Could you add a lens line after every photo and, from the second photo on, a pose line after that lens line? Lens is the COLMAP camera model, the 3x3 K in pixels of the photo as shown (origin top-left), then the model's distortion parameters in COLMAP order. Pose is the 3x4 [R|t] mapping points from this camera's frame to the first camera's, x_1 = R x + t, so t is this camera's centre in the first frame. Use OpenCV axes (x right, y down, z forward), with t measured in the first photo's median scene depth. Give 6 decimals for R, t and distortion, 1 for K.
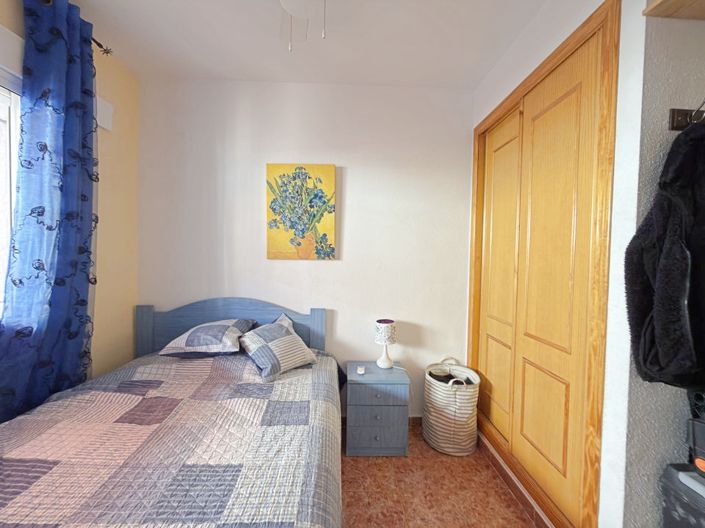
lens RADIAL K [[282.5, 0, 349.8], [0, 282.5, 263.9], [0, 0, 1]] dist [0.002435, -0.000626]
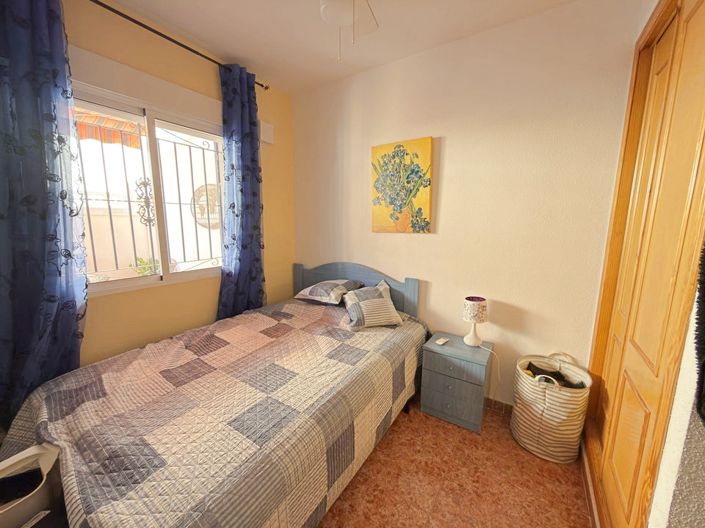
lens RADIAL K [[282.5, 0, 351.8], [0, 282.5, 263.6], [0, 0, 1]] dist [0.002435, -0.000626]
pose [[0.814846, 0.074136, -0.574918, 0.375826], [-0.001903, 0.992125, 0.125238, -0.039571], [0.579675, -0.100956, 0.808570, -0.004706]]
